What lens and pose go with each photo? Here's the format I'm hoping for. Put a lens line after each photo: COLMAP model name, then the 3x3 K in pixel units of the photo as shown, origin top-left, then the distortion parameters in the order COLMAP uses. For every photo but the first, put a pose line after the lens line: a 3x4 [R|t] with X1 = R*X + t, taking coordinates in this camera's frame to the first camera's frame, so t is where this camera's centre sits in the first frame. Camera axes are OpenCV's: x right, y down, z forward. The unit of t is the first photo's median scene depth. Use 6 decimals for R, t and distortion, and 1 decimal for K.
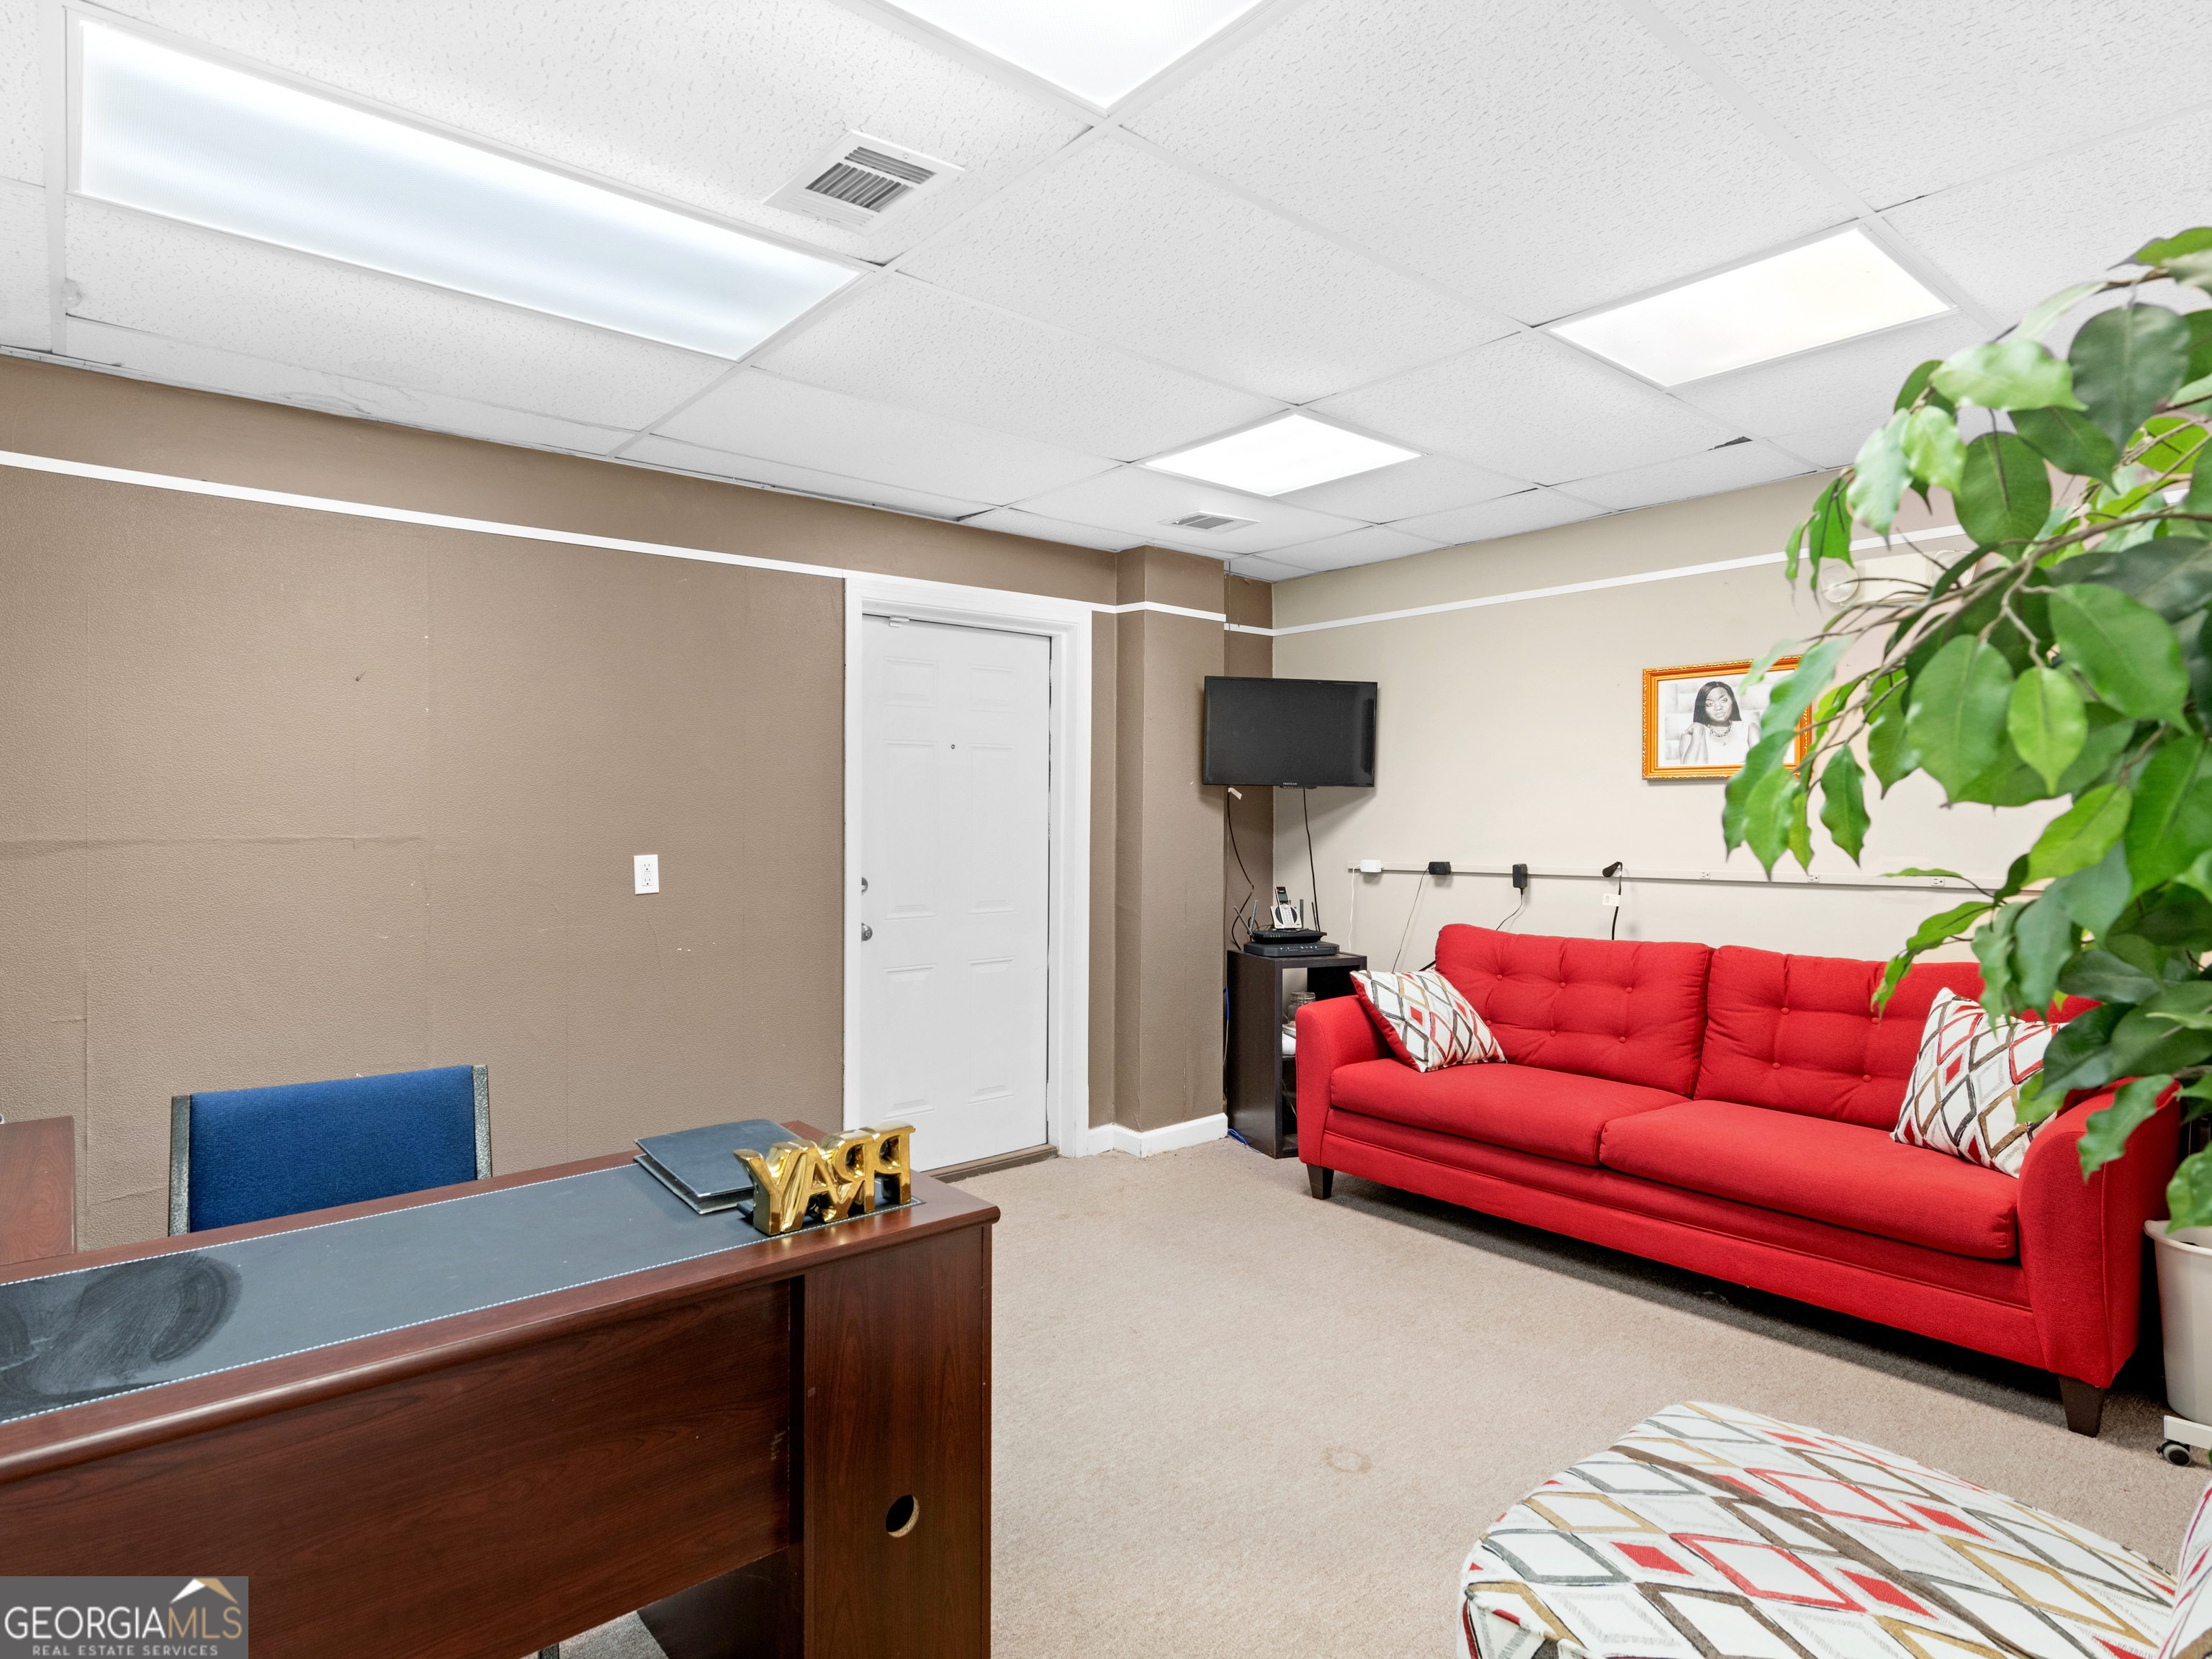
lens RADIAL K [[1171.6, 0, 1026.7], [0, 1171.6, 831.4], [0, 0, 1]] dist [-0.001201, -0.000167]
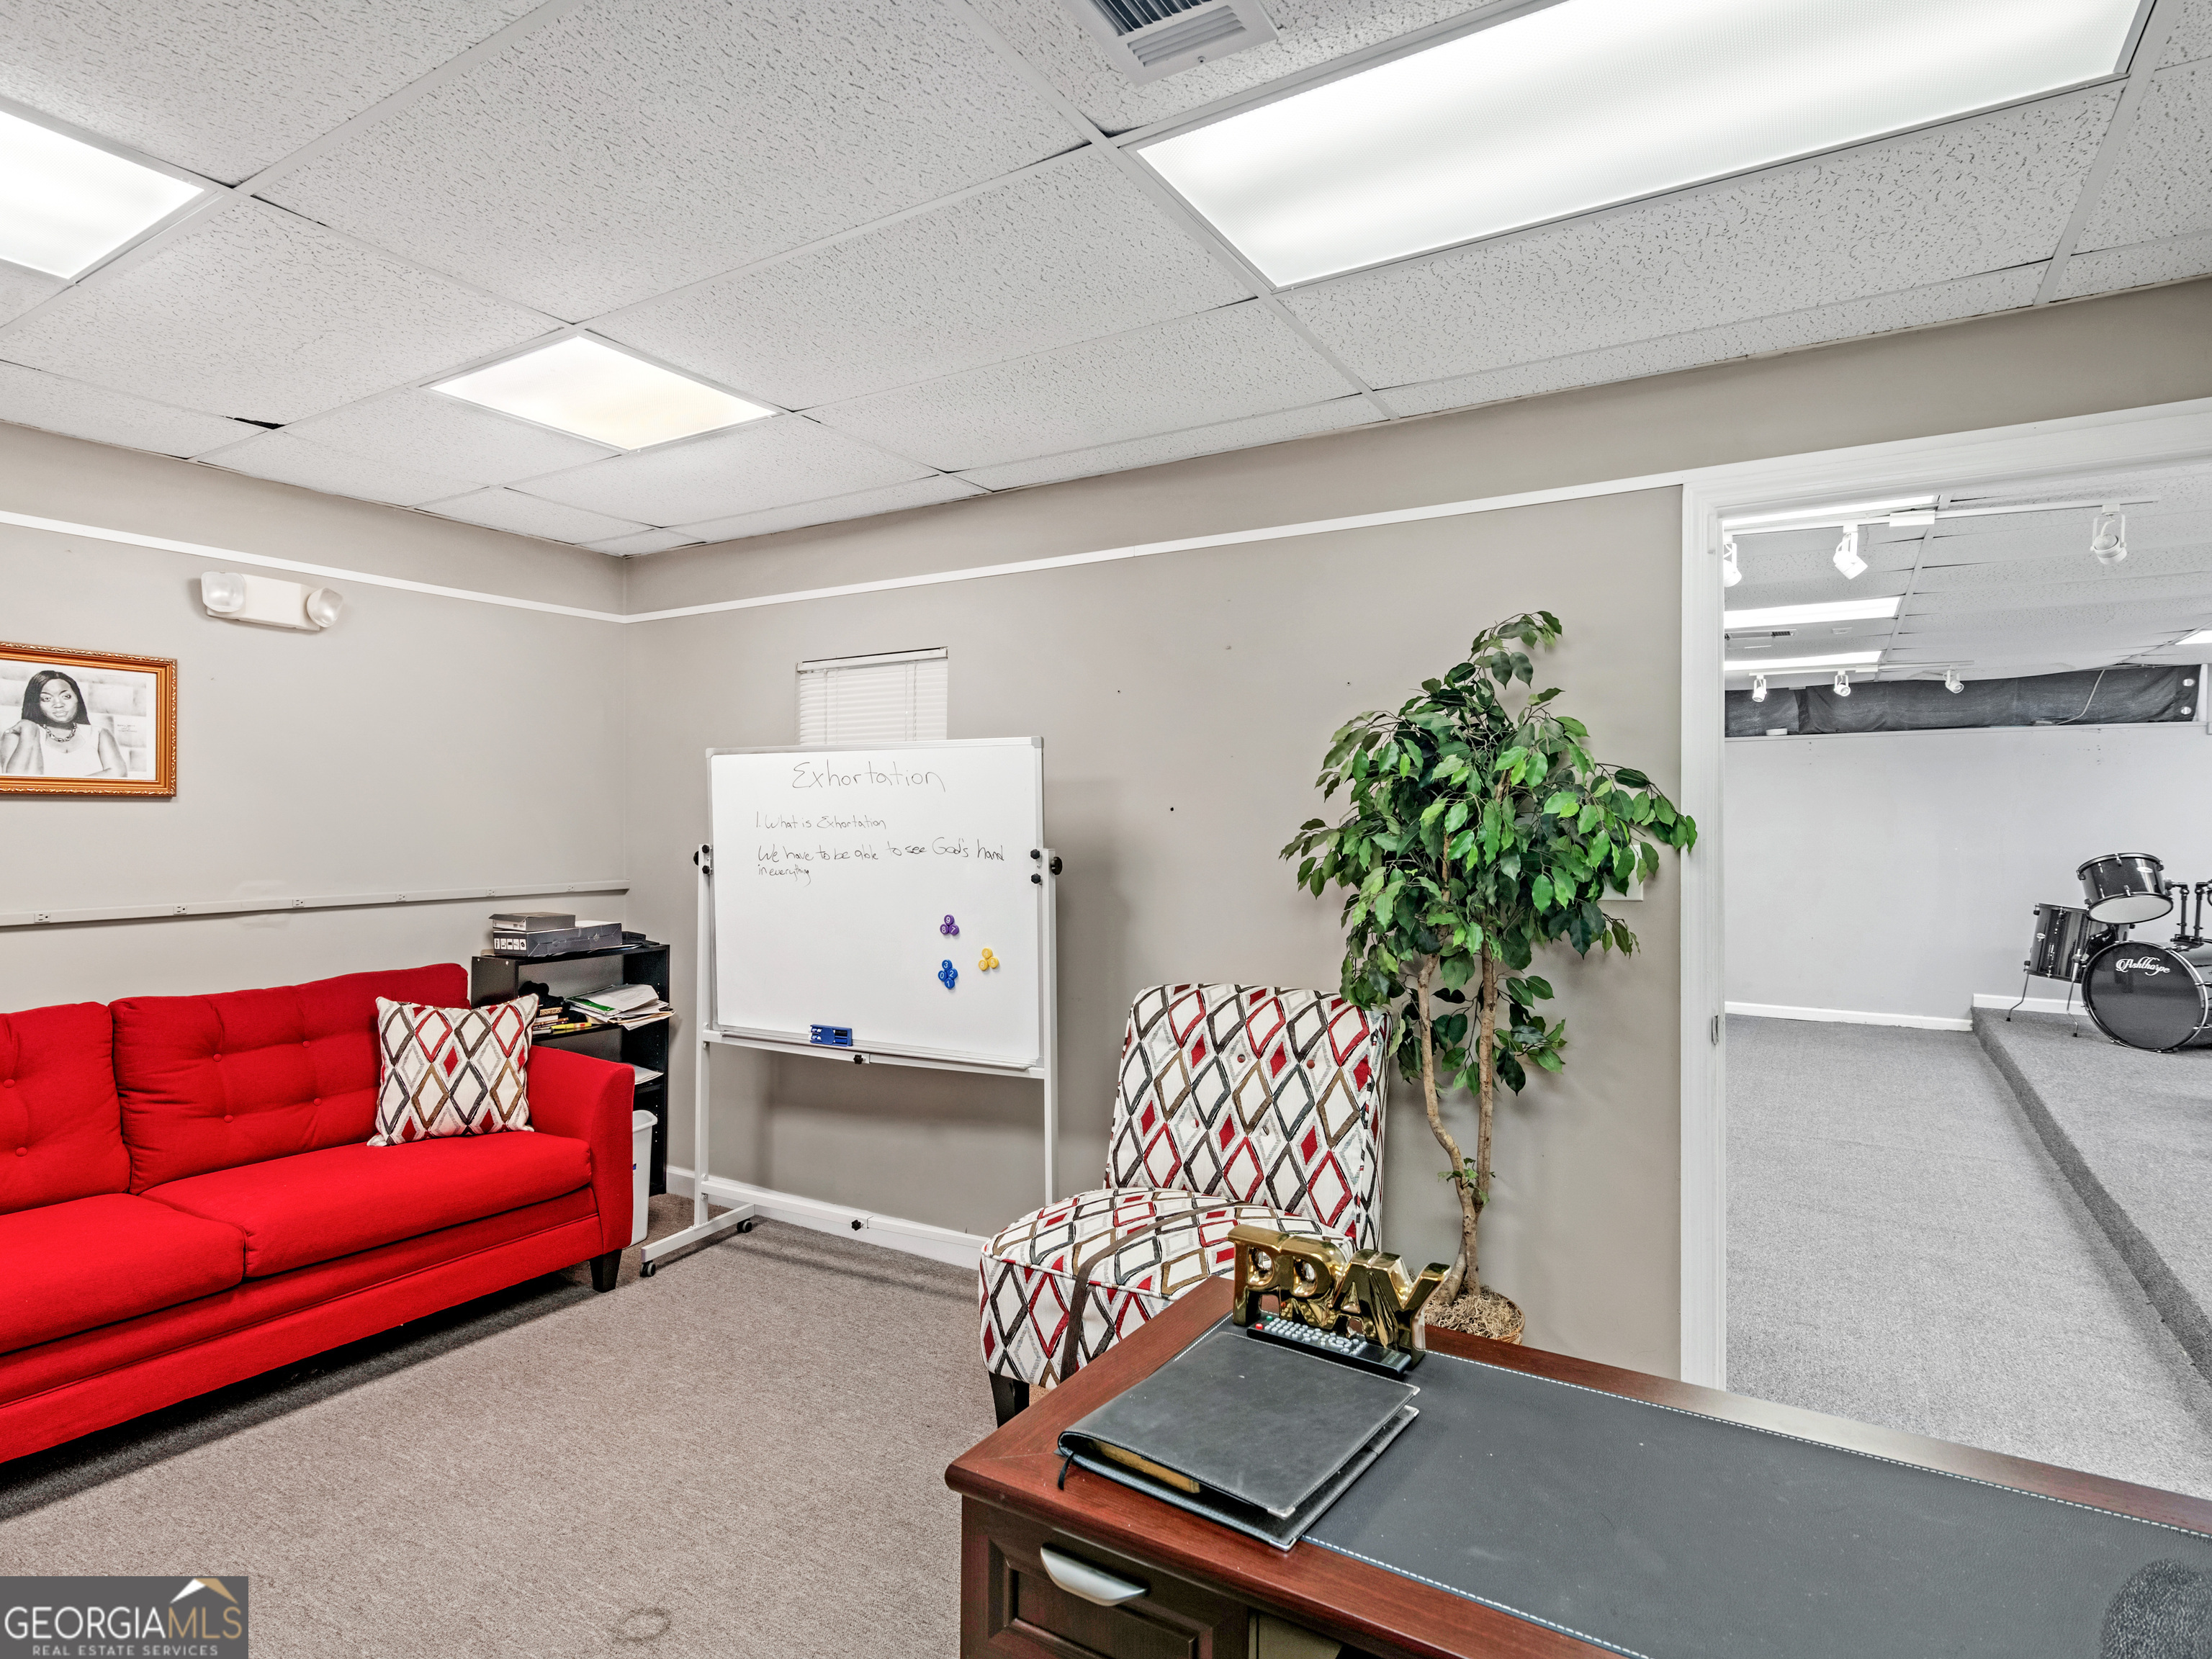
lens RADIAL K [[1202.6, 0, 1065.0], [0, 1202.6, 812.3], [0, 0, 1]] dist [-0.002156, 0.000129]
pose [[-0.312640, 0.007361, 0.949843, -0.518264], [0.007627, 0.999957, -0.005239, -0.030325], [-0.949841, 0.005607, -0.312683, 0.793146]]
